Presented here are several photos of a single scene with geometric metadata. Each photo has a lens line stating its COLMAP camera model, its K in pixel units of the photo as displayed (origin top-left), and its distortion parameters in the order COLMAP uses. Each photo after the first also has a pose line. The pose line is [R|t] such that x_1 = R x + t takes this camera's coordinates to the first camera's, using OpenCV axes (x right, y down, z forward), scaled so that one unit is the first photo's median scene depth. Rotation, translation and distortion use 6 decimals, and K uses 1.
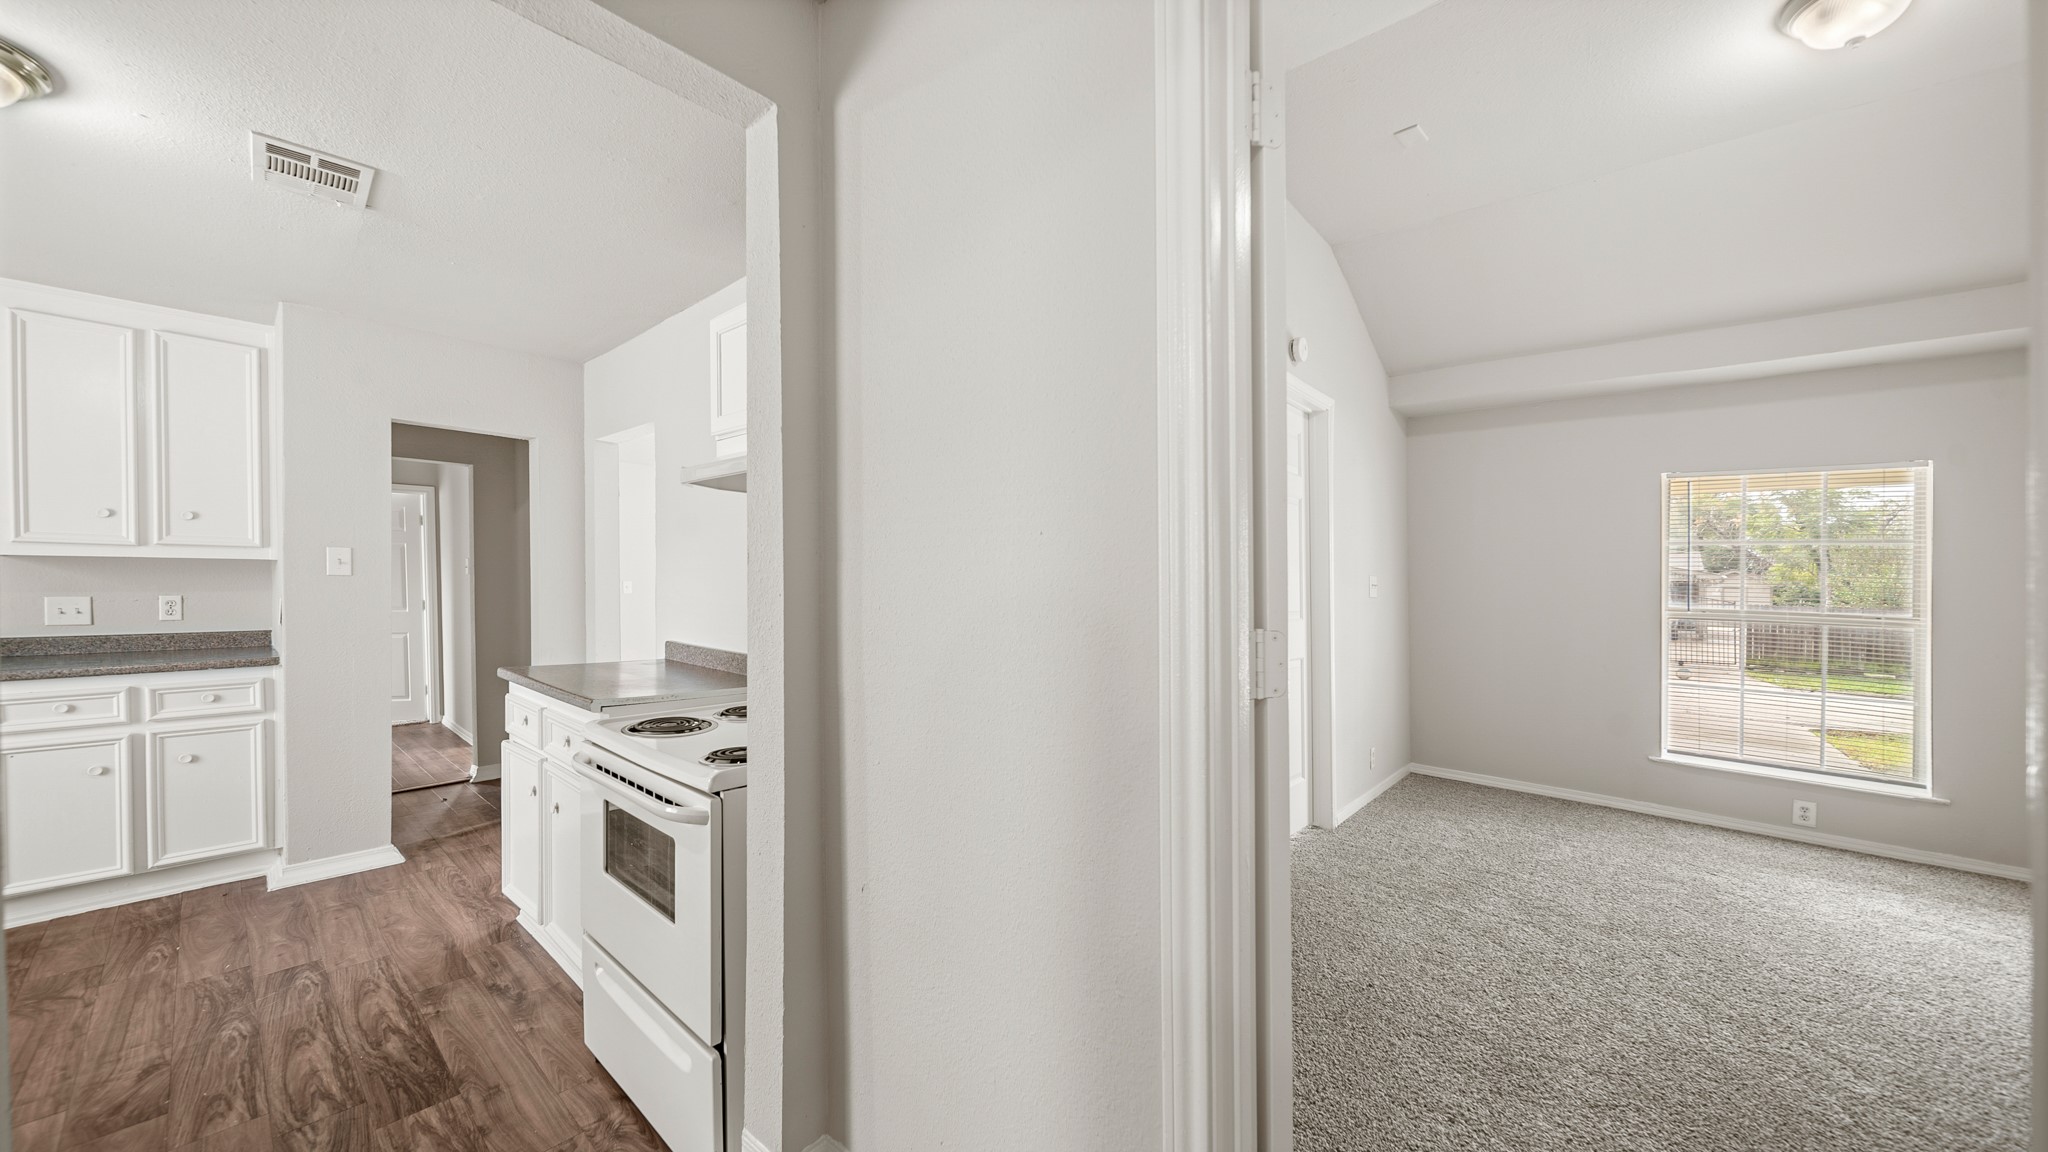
lens RADIAL K [[727.5, 0, 1021.2], [0, 727.5, 593.9], [0, 0, 1]] dist [-0.001292, -0.000437]
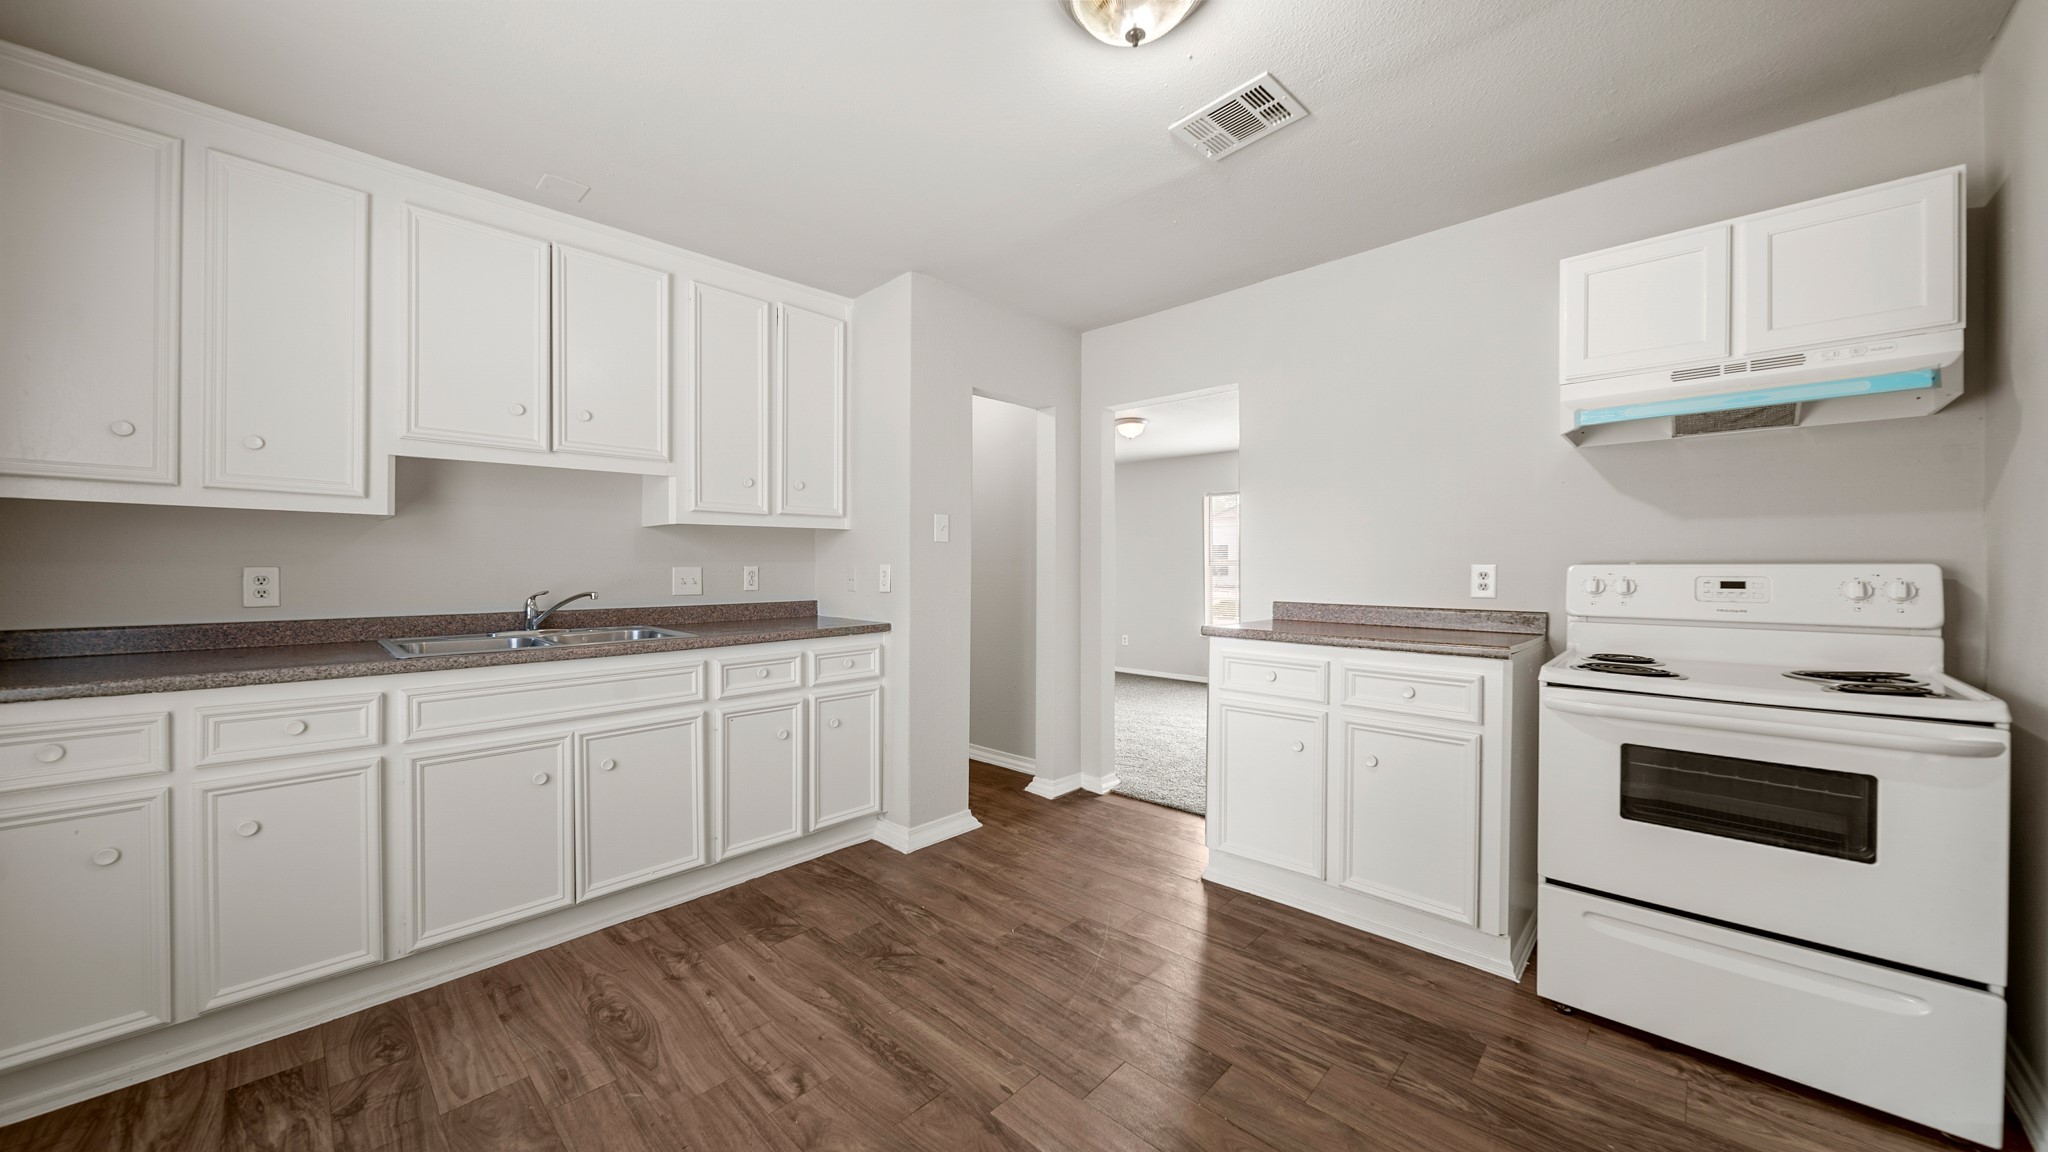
lens RADIAL K [[713.3, 0, 1024.0], [0, 713.3, 576.0], [0, 0, 1]] dist [0.001167, 0.000057]
pose [[0.999420, -0.018146, -0.028812, -0.867940], [0.018039, 0.999829, -0.003974, 0.030730], [0.028879, 0.003452, 0.999577, 0.010712]]
